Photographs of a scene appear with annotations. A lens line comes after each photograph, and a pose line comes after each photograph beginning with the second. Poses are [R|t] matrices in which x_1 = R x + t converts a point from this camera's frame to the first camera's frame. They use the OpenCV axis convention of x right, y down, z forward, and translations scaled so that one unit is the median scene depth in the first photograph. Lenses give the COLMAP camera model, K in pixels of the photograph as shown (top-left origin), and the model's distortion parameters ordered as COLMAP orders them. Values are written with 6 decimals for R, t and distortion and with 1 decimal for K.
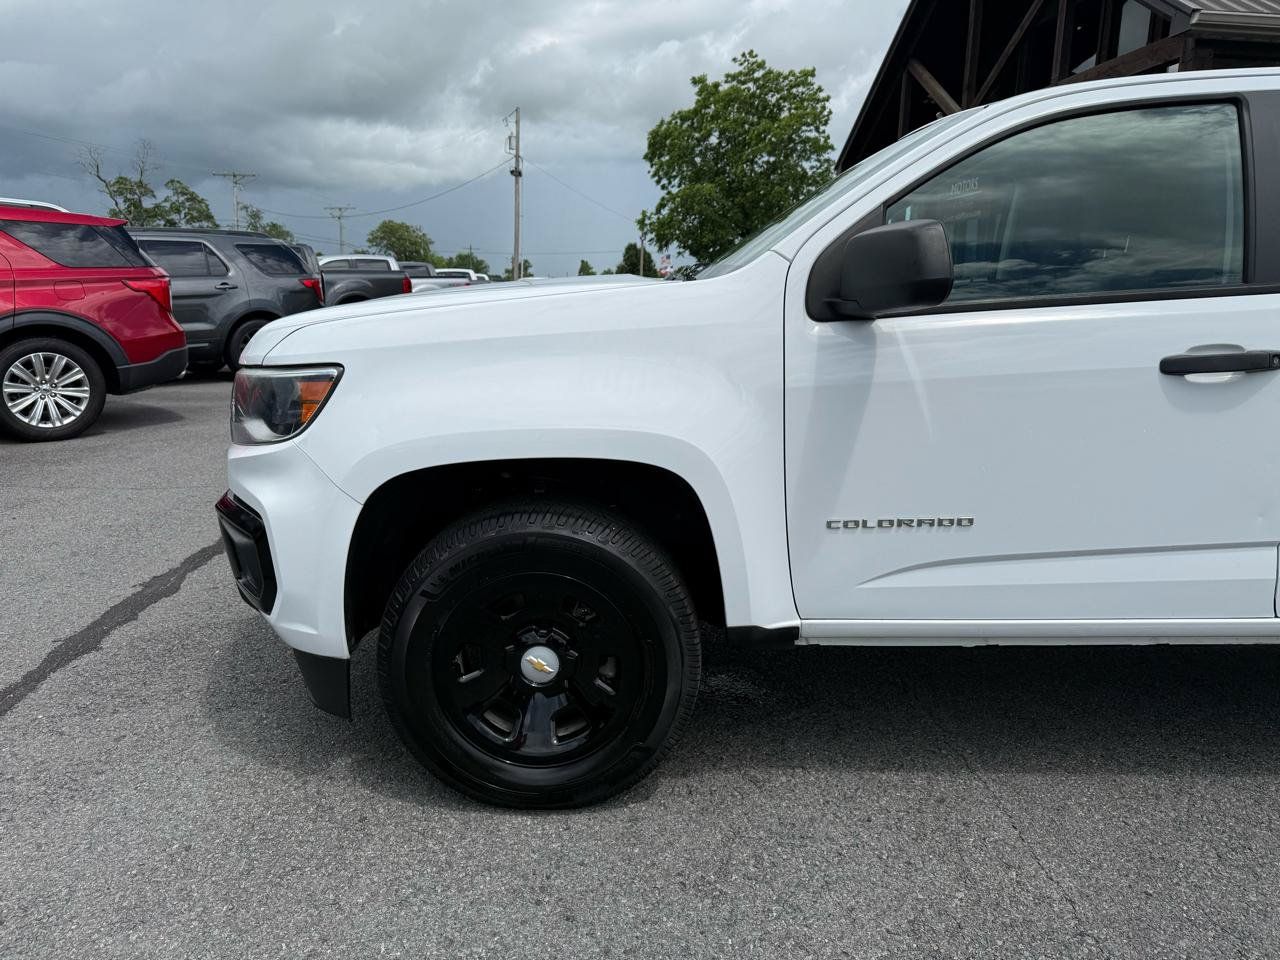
lens RADIAL K [[910.9, 0, 636.7], [0, 910.9, 474.6], [0, 0, 1]] dist [0.024589, -0.029403]
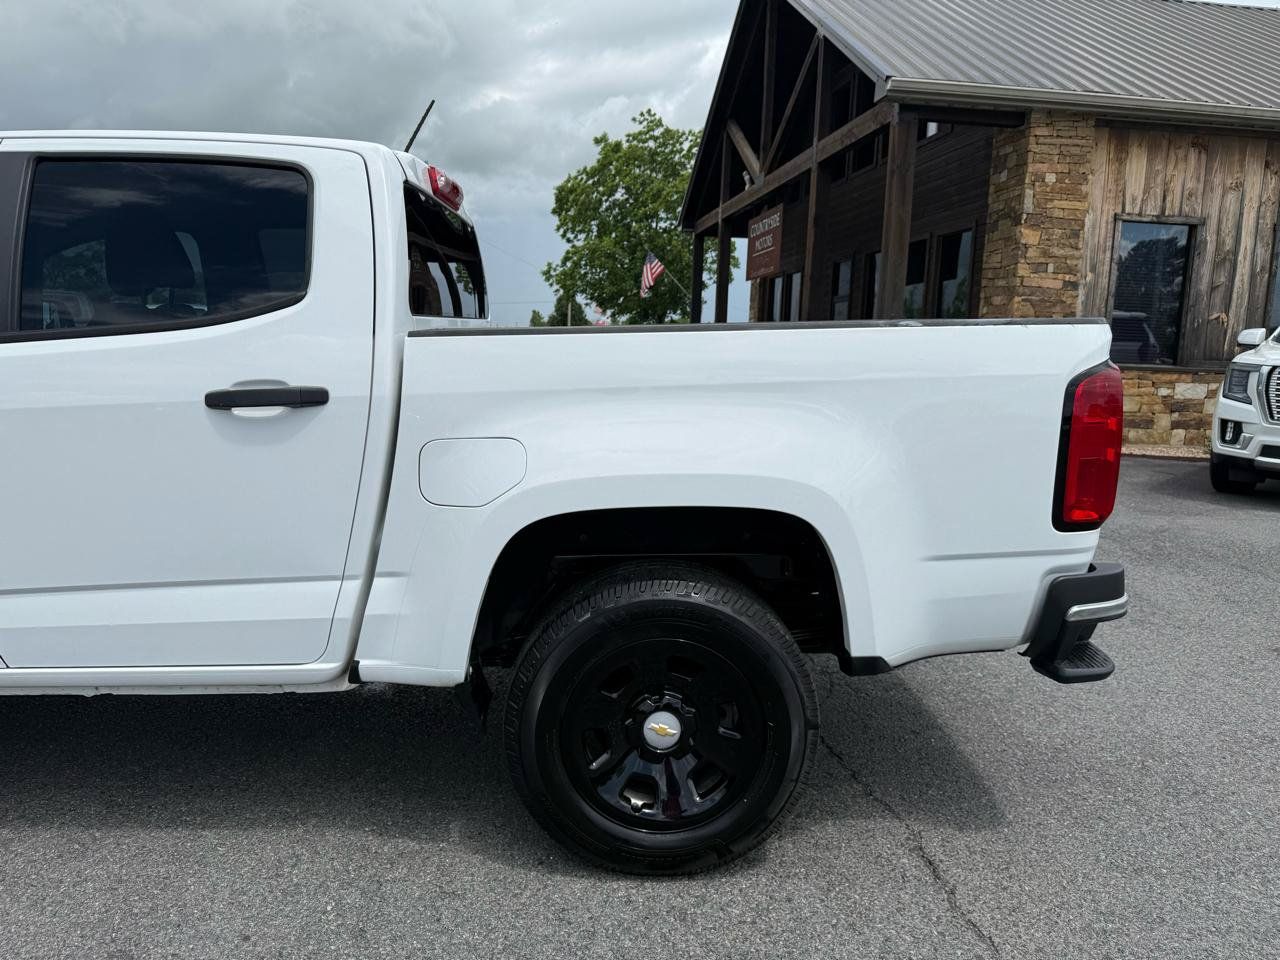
lens RADIAL K [[910.9, 0, 646.7], [0, 910.9, 474.2], [0, 0, 1]] dist [0.024589, -0.029403]
pose [[0.998709, 0.000034, 0.050805, 0.439382], [0.002710, 0.998541, -0.053940, 0.000314], [-0.050732, 0.054008, 0.997251, -0.015446]]
